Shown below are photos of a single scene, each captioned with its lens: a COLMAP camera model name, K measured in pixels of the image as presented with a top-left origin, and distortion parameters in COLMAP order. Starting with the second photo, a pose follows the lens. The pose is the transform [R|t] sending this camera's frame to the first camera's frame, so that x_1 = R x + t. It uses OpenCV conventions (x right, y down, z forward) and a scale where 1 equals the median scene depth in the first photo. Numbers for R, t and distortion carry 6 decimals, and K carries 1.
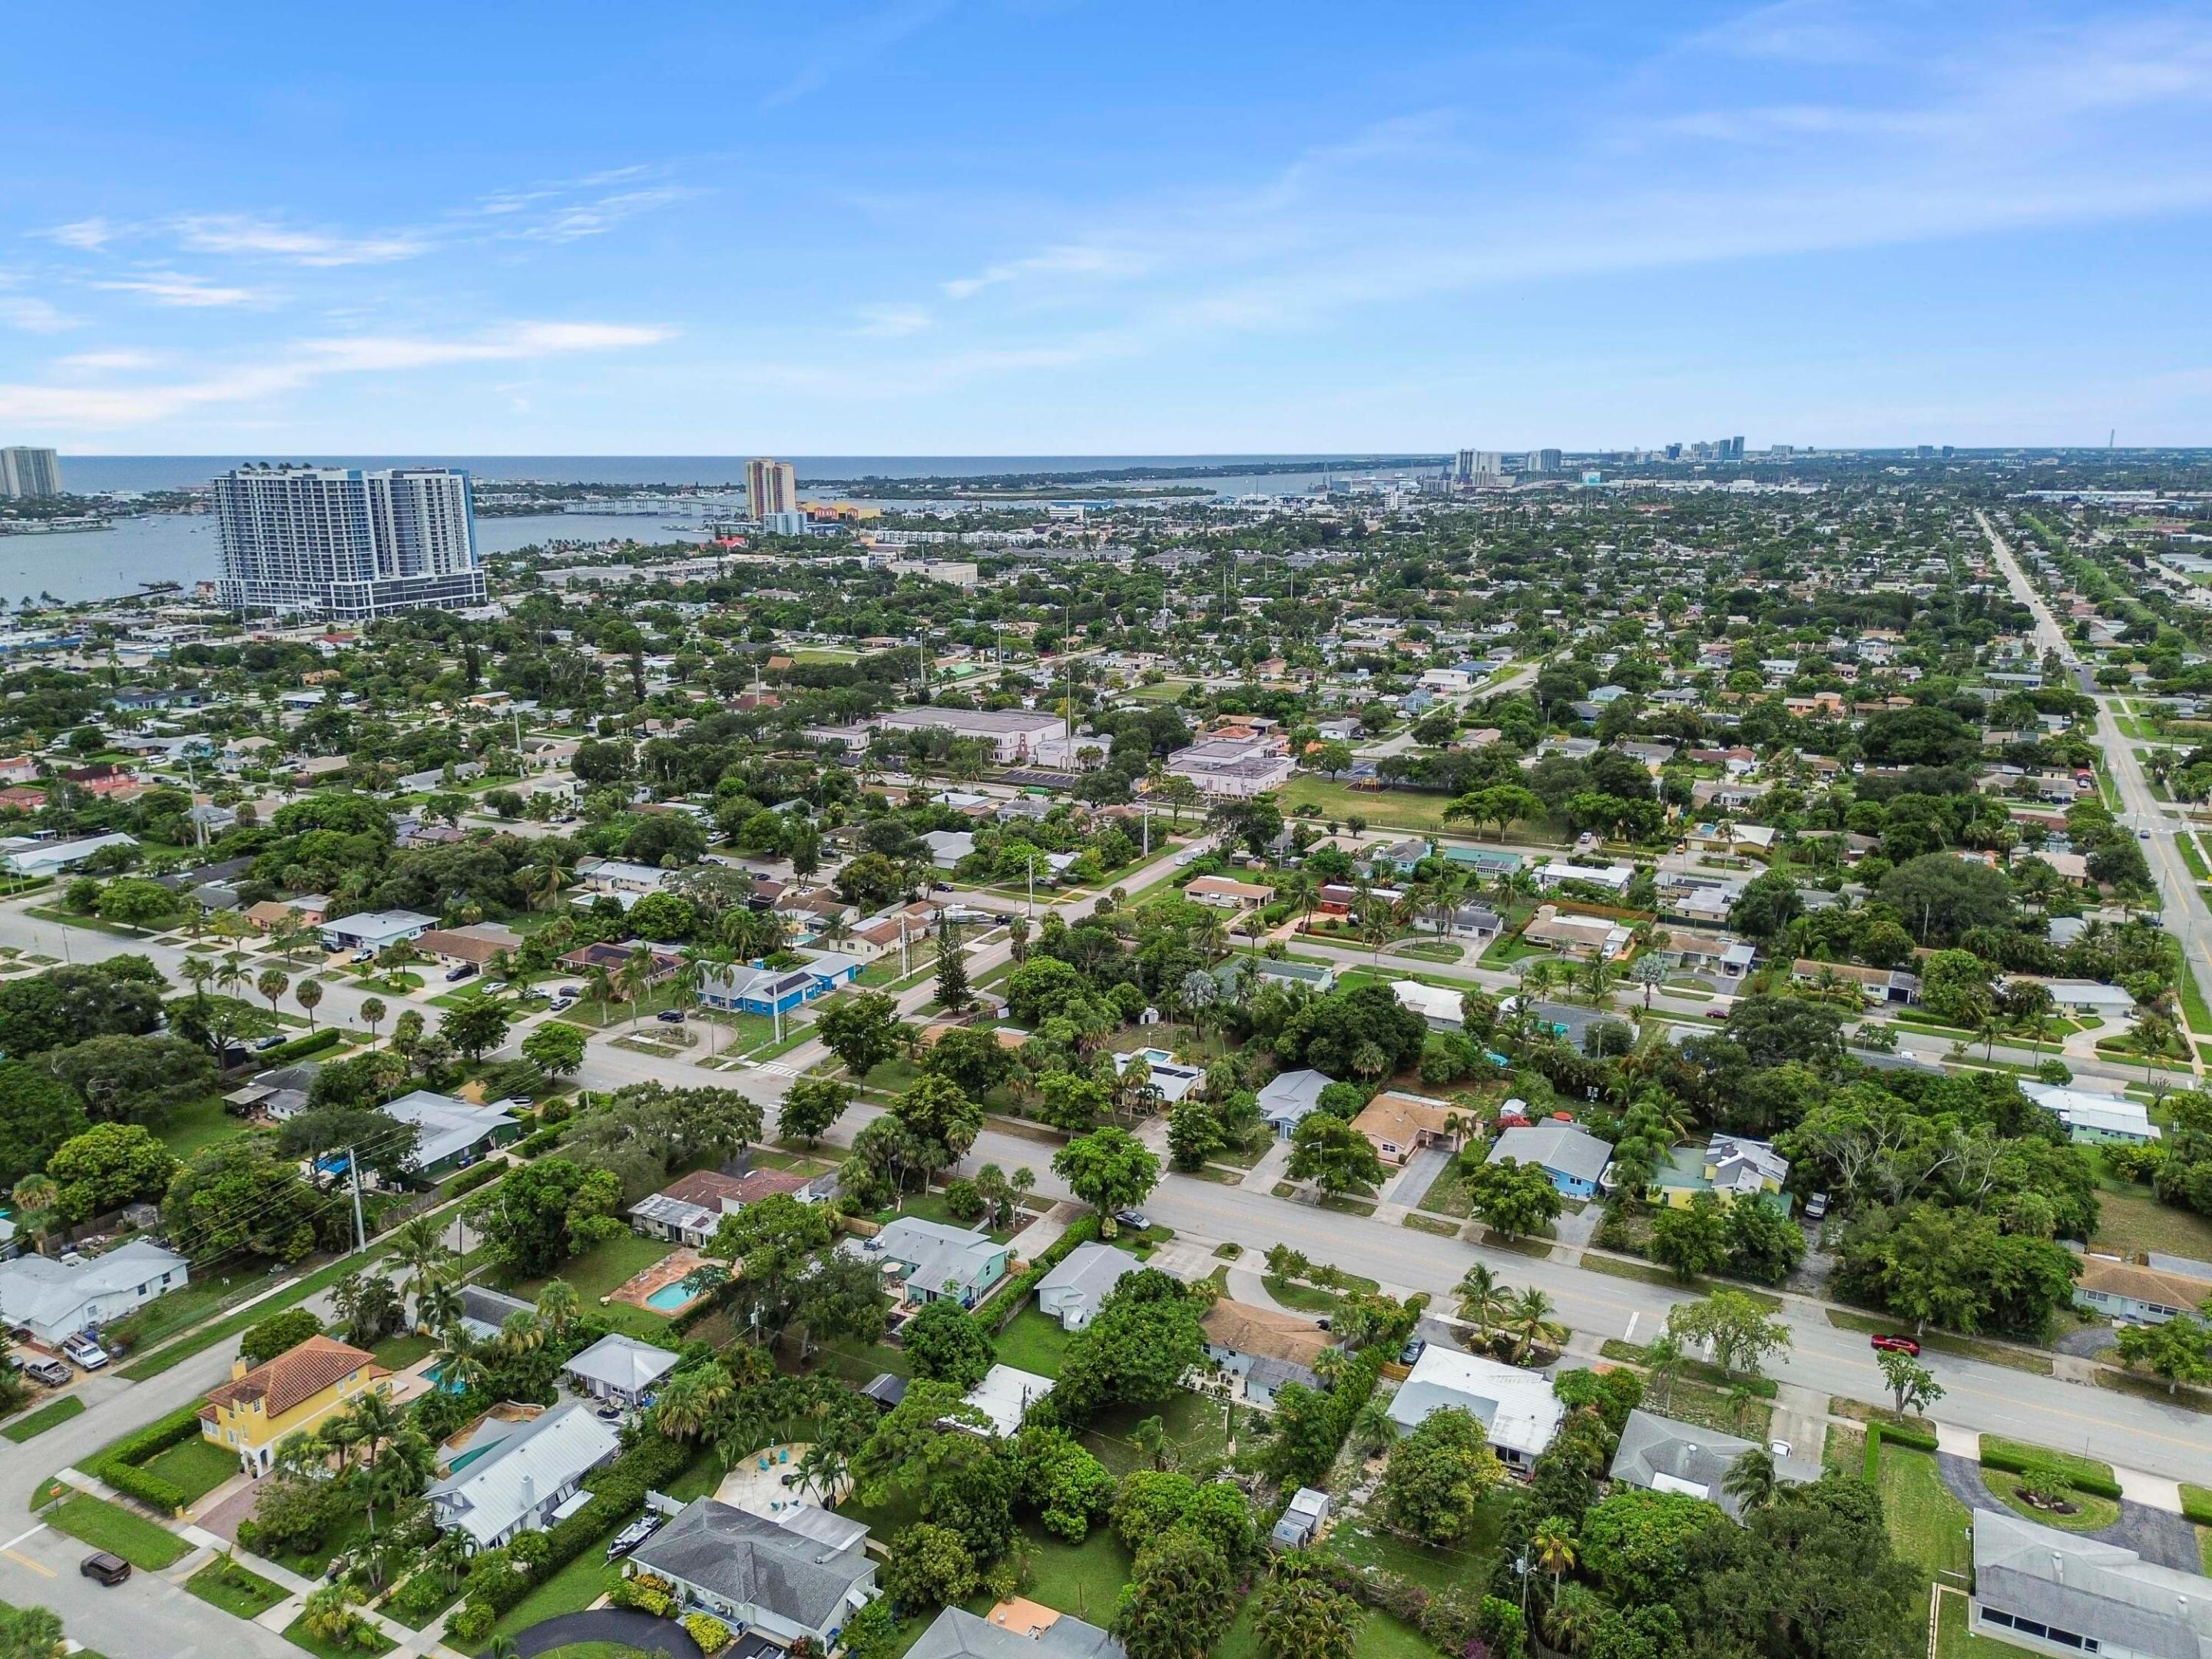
lens RADIAL K [[1597.5, 0, 1106.0], [0, 1597.5, 829.5], [0, 0, 1]] dist [0.059016, -0.047026]
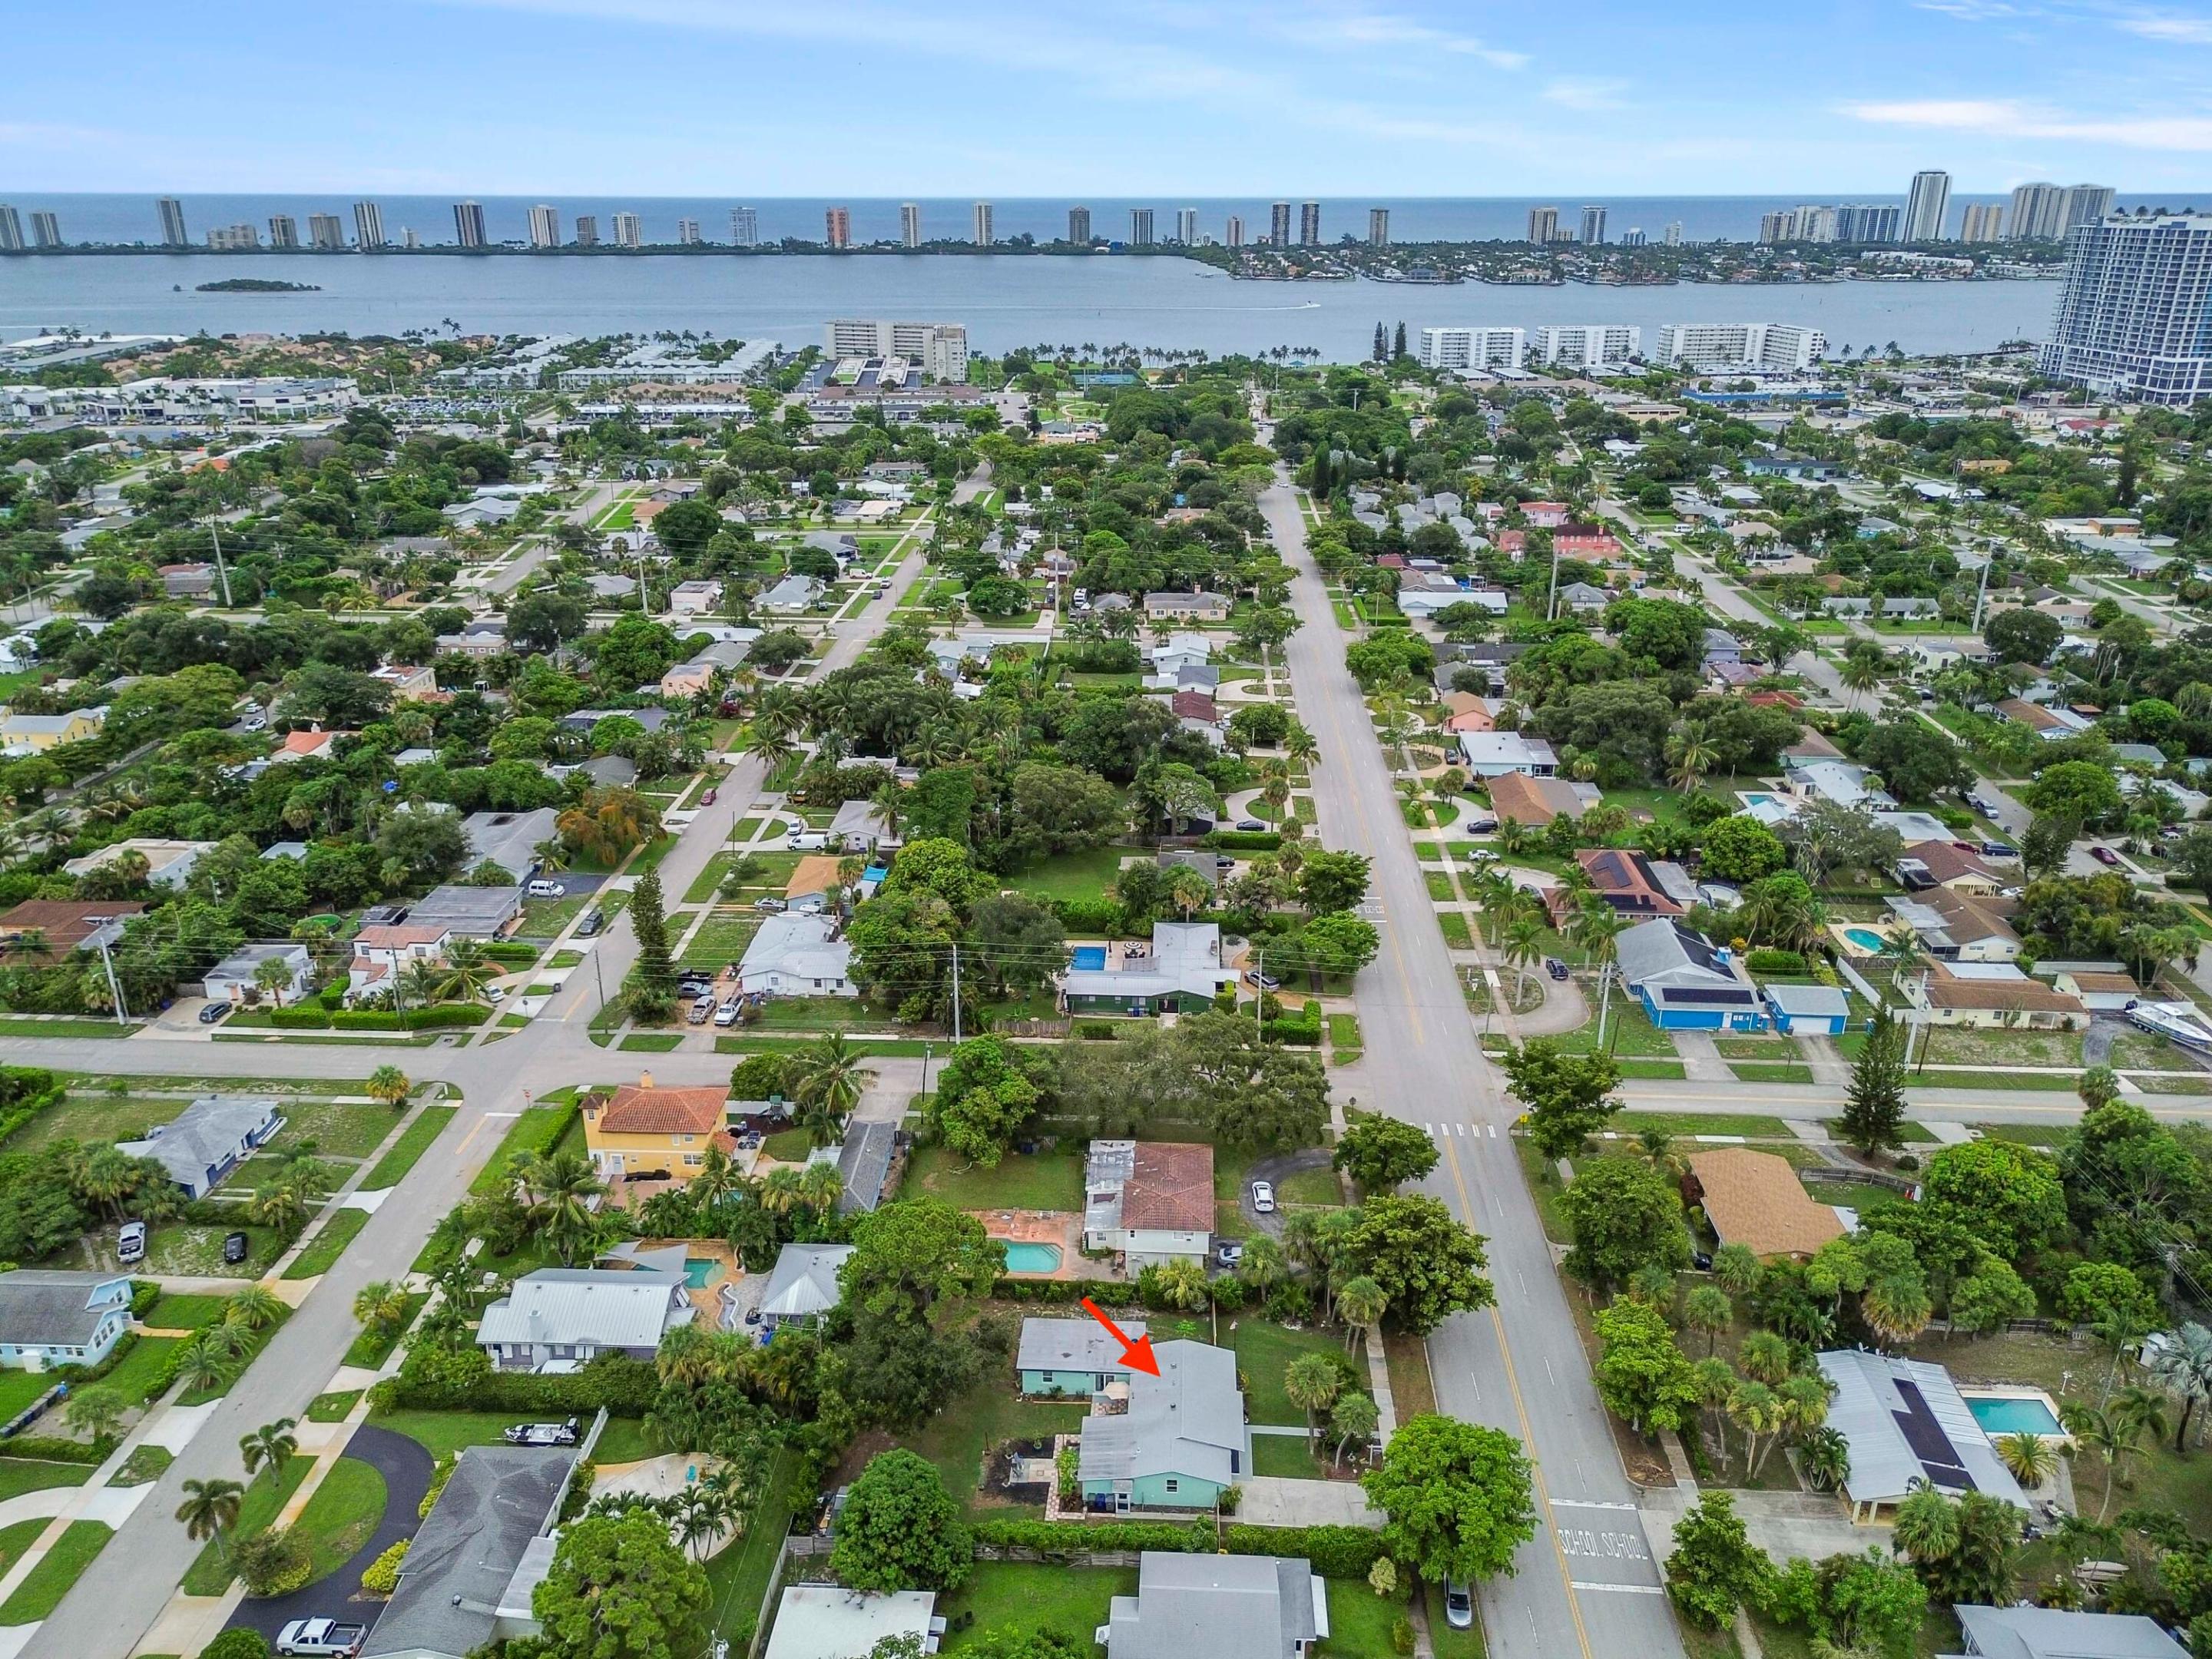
lens RADIAL K [[1597.5, 0, 1106.0], [0, 1597.5, 829.5], [0, 0, 1]] dist [0.059016, -0.047026]
pose [[0.418205, 0.336774, -0.843616, 0.379302], [-0.211273, 0.939325, 0.270247, -0.154409], [0.883441, 0.065214, 0.463981, 0.627435]]
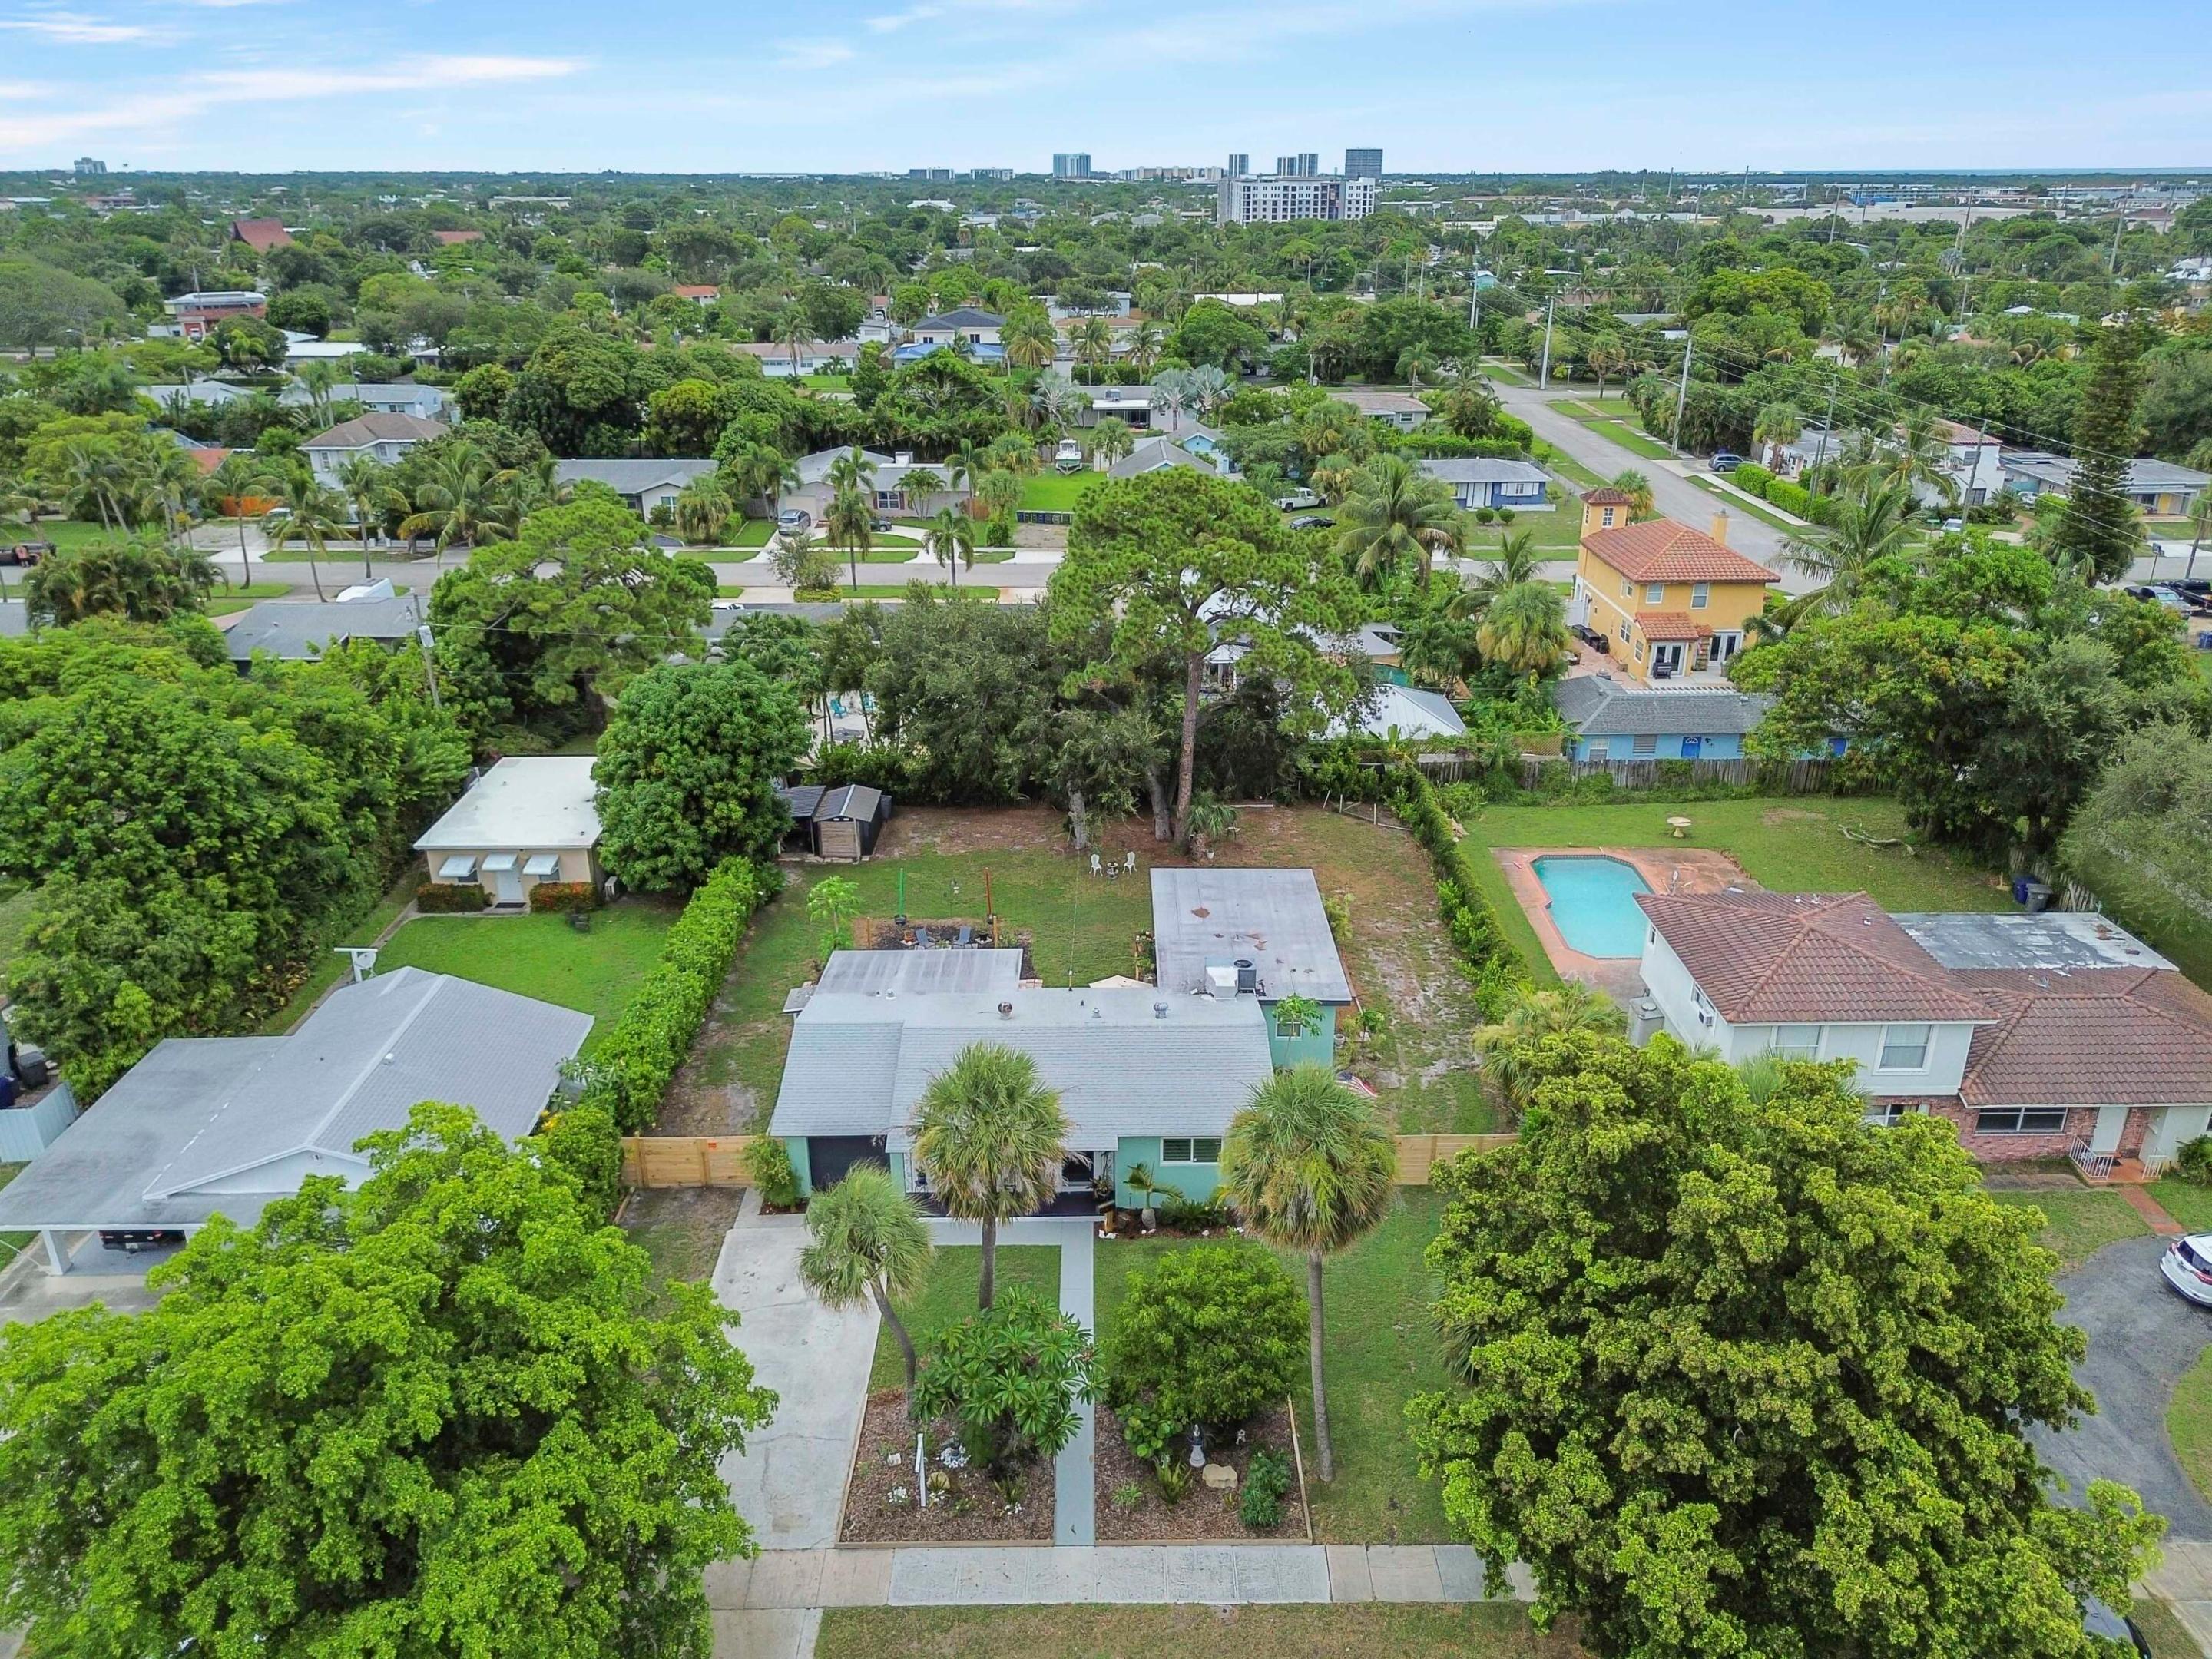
lens RADIAL K [[1597.5, 0, 1106.0], [0, 1597.5, 829.5], [0, 0, 1]] dist [0.059016, -0.047026]
pose [[-0.883411, 0.186324, -0.429963, 0.007660], [-0.100153, 0.821274, 0.561675, 0.065492], [0.457771, 0.539252, -0.706862, 1.166013]]
